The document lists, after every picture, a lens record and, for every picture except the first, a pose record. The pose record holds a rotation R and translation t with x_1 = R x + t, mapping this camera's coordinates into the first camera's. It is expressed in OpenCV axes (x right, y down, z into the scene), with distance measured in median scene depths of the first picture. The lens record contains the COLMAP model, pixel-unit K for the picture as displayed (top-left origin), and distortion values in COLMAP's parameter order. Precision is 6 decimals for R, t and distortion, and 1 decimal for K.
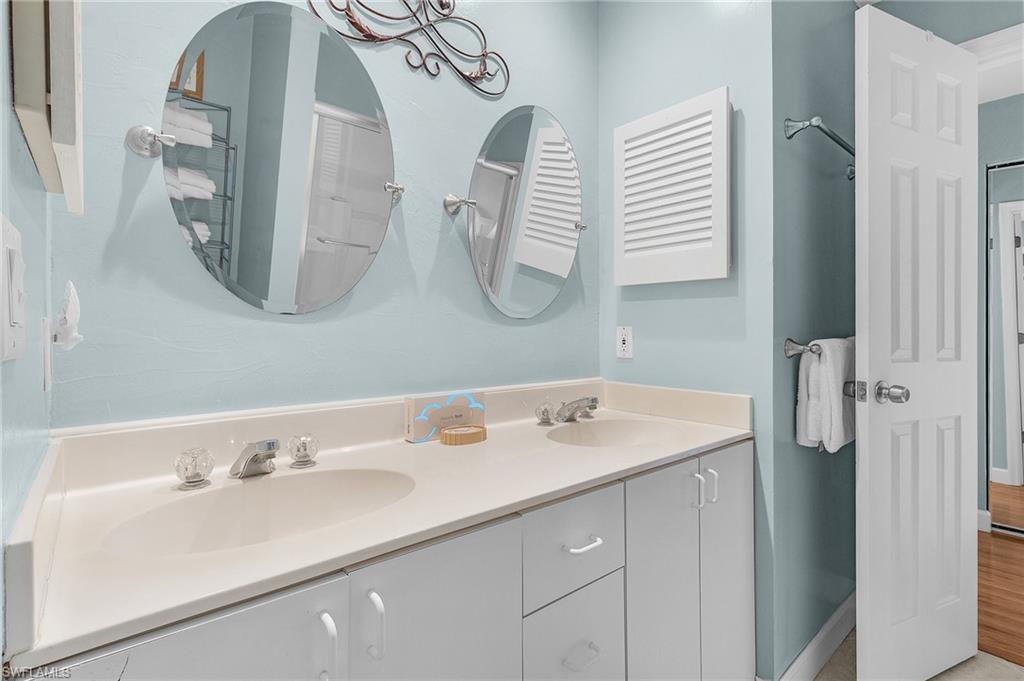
lens RADIAL K [[477.5, 0, 514.9], [0, 477.5, 337.2], [0, 0, 1]] dist [0.002083, 0.000769]
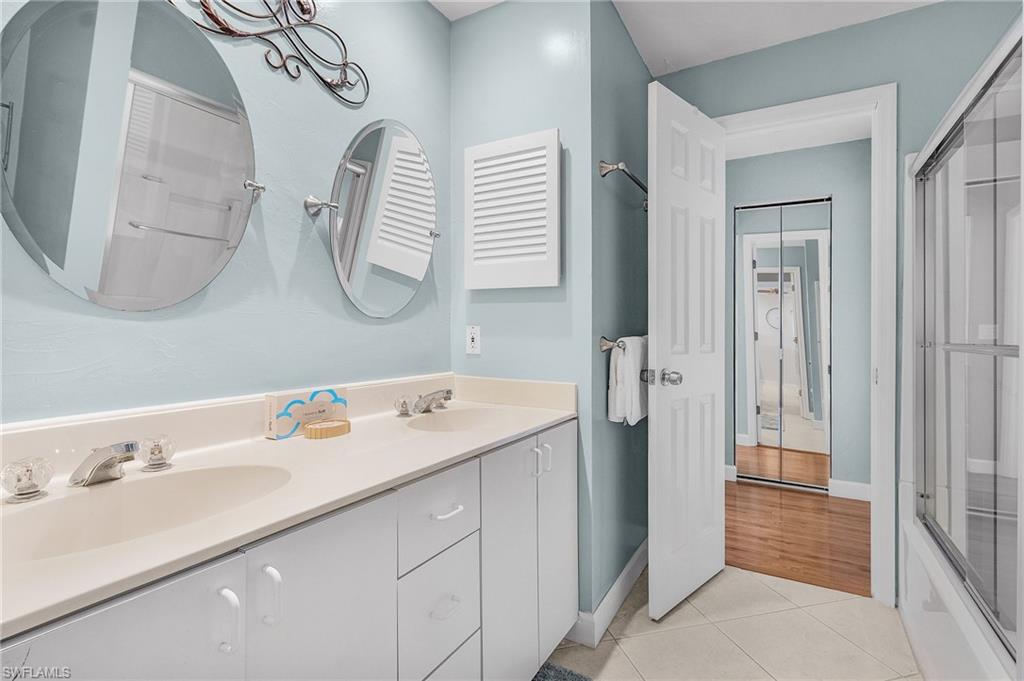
lens RADIAL K [[477.5, 0, 514.9], [0, 477.5, 337.2], [0, 0, 1]] dist [0.002083, 0.000769]
pose [[0.944023, -0.001201, 0.329879, -0.058060], [0.000033, 0.999994, 0.003545, 0.000114], [-0.329881, -0.003336, 0.944017, -0.107004]]
